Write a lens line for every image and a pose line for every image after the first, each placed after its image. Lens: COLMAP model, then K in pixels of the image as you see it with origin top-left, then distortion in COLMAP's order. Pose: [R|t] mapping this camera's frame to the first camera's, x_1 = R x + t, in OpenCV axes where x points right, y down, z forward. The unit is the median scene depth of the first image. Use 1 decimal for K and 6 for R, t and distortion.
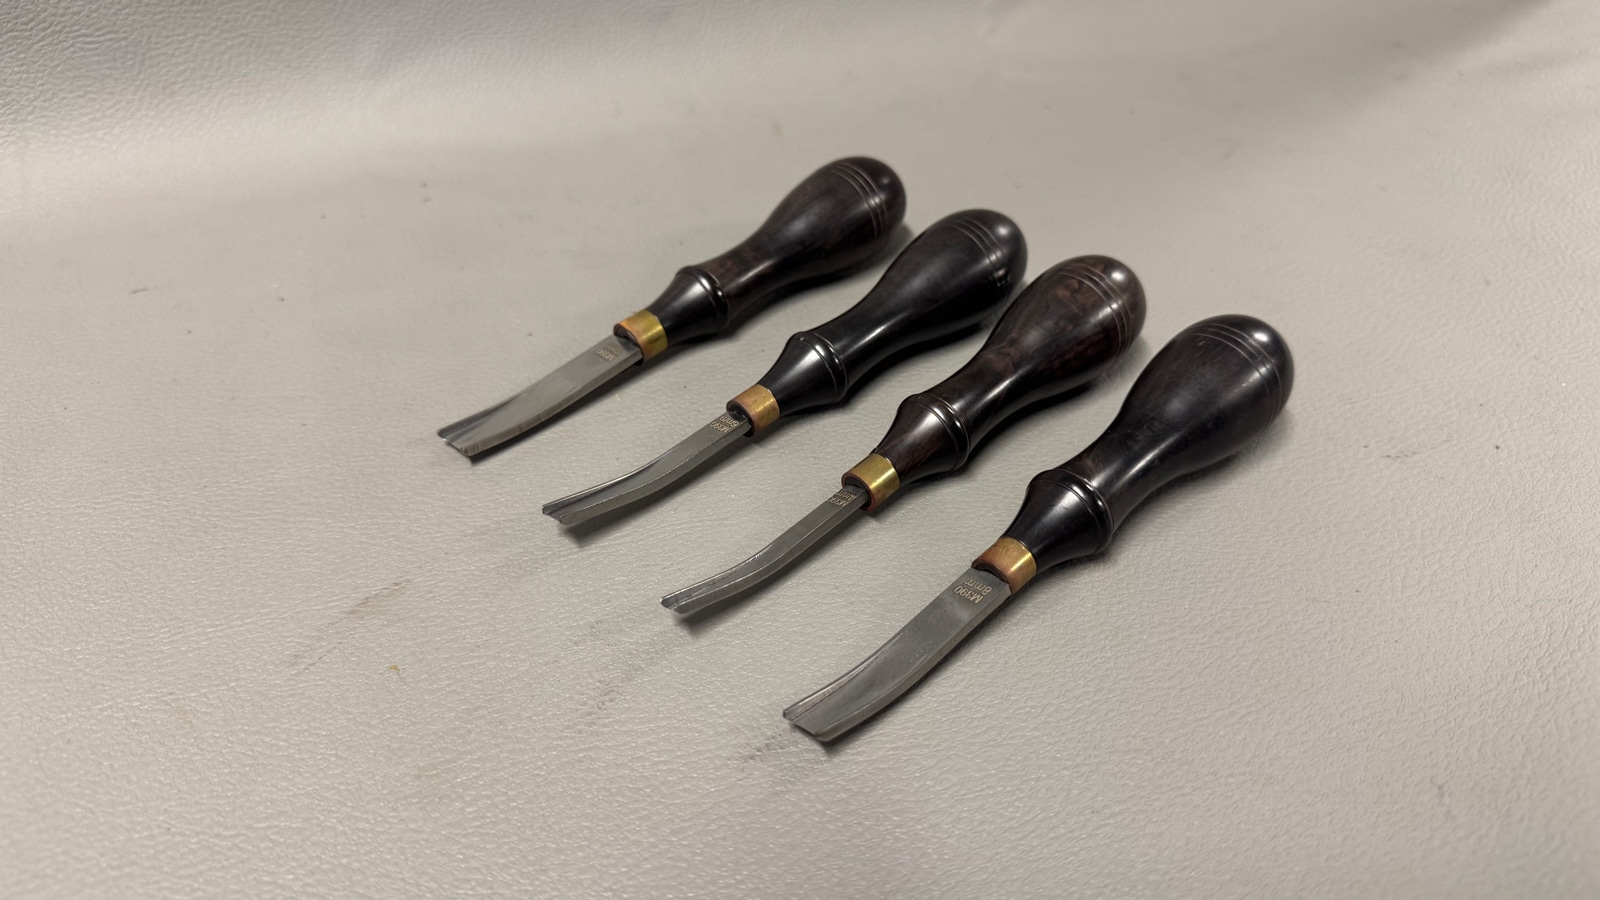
lens RADIAL K [[1185.1, 0, 807.4], [0, 1185.1, 452.4], [0, 0, 1]] dist [-0.007150, -0.036452]
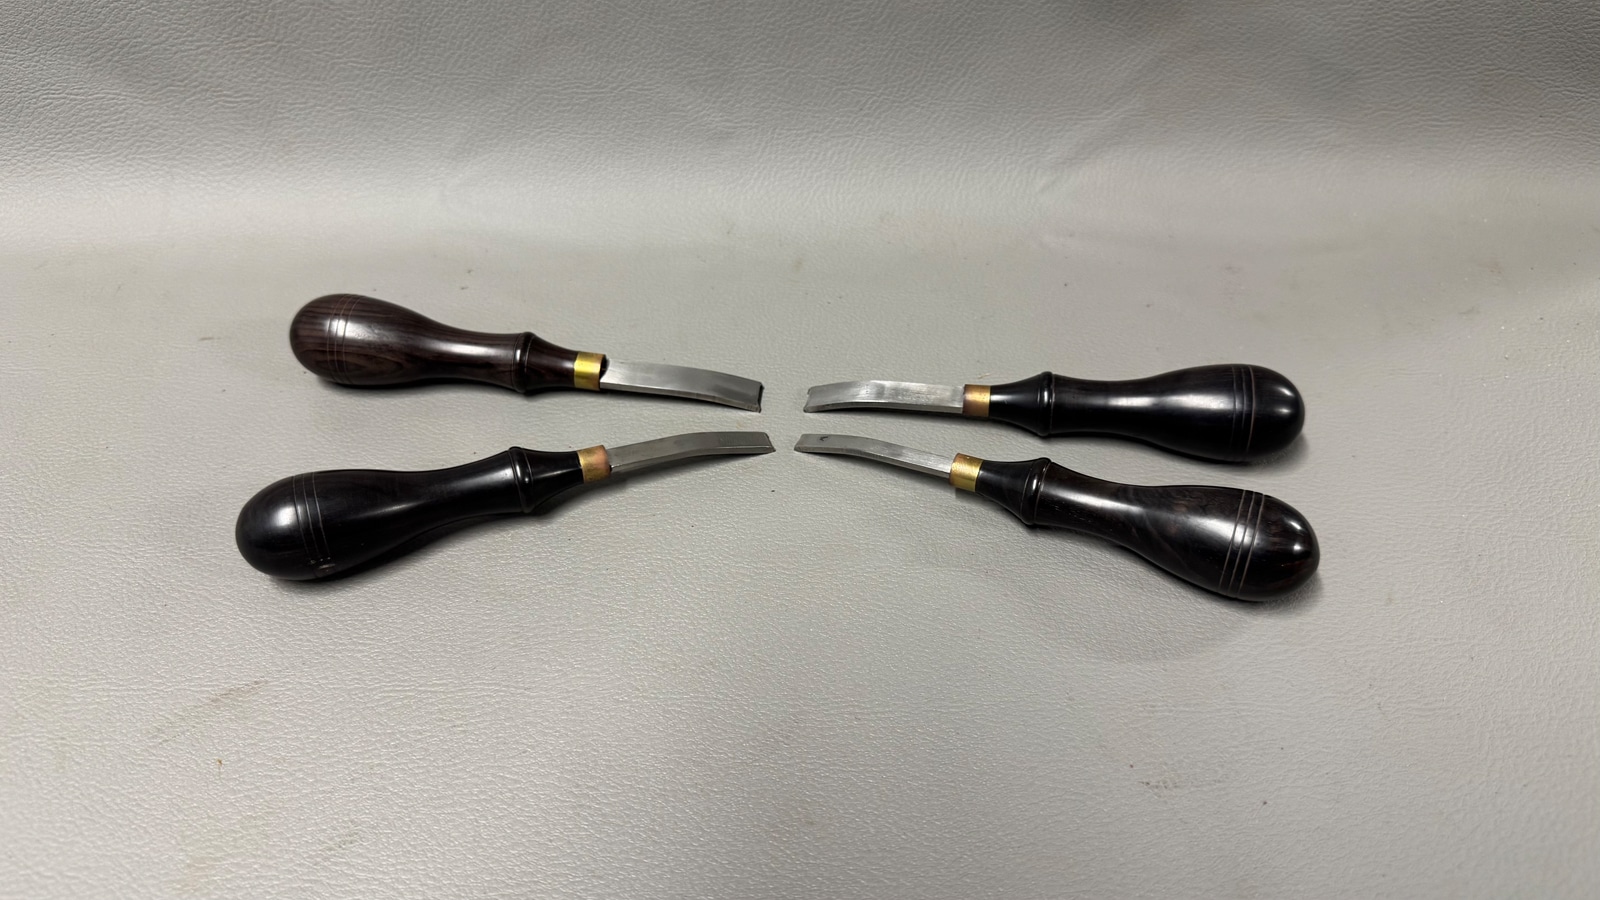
lens RADIAL K [[1185.1, 0, 810.6], [0, 1185.1, 443.8], [0, 0, 1]] dist [-0.007150, -0.036452]
pose [[0.953854, 0.212683, -0.211961, 0.400571], [-0.197919, 0.976183, 0.088849, -0.345894], [0.225809, -0.042798, 0.973231, -0.056954]]
